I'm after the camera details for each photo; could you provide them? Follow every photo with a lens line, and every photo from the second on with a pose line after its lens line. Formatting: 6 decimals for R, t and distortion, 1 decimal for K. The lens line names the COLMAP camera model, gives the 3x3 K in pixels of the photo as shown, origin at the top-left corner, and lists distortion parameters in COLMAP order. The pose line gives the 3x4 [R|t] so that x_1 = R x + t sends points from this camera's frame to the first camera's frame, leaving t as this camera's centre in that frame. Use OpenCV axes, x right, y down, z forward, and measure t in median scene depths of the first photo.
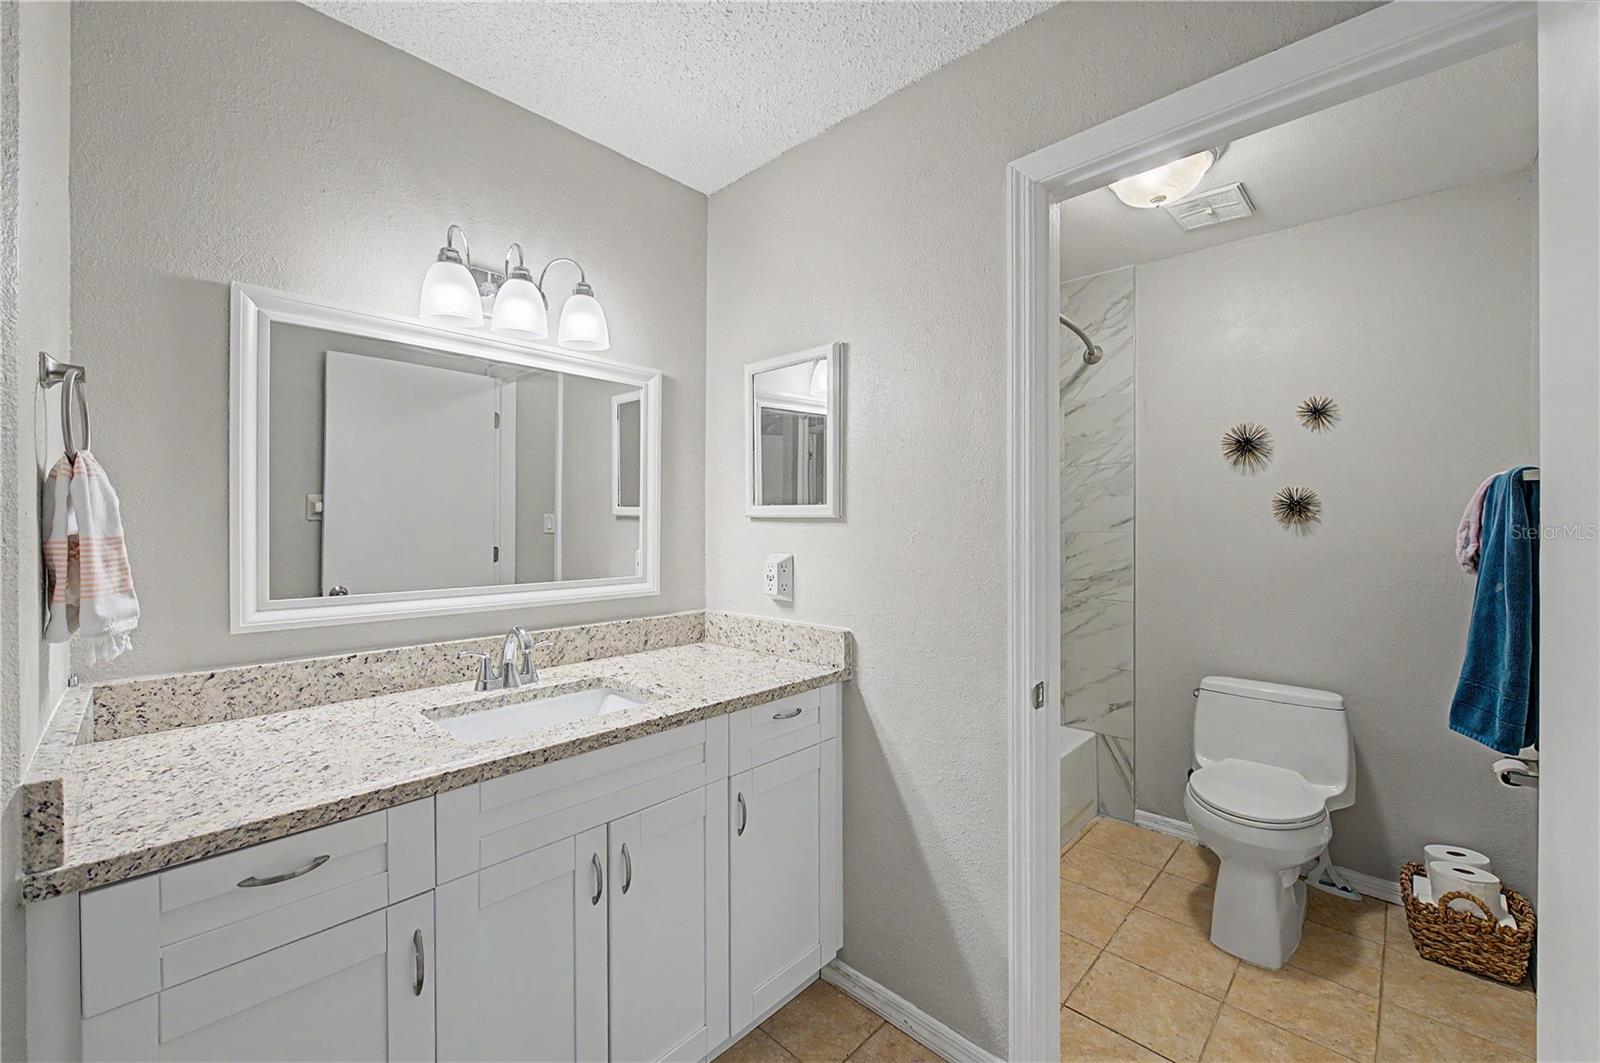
lens RADIAL K [[631.4, 0, 786.9], [0, 631.4, 523.3], [0, 0, 1]] dist [-0.000606, -0.002138]
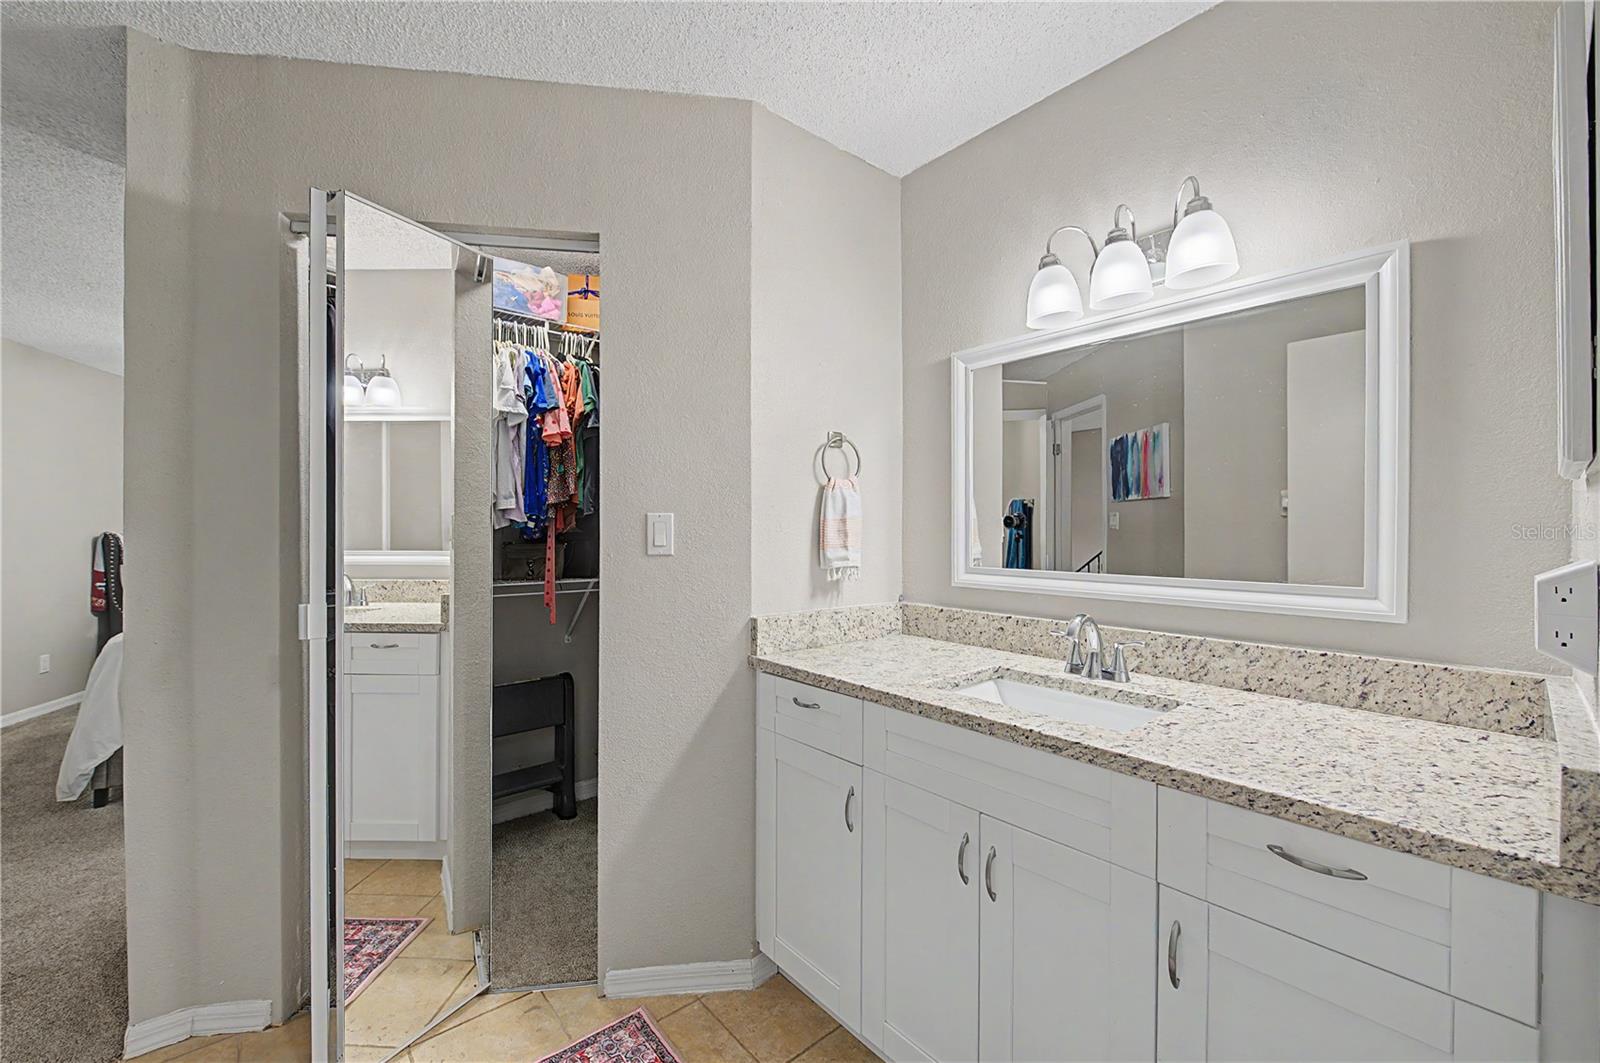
lens RADIAL K [[631.4, 0, 796.7], [0, 631.4, 531.4], [0, 0, 1]] dist [-0.000606, -0.002138]
pose [[-0.097694, 0.002900, -0.995212, 0.568149], [0.001556, 0.999995, 0.002761, 0.033523], [0.995215, -0.001279, -0.097698, 0.656825]]
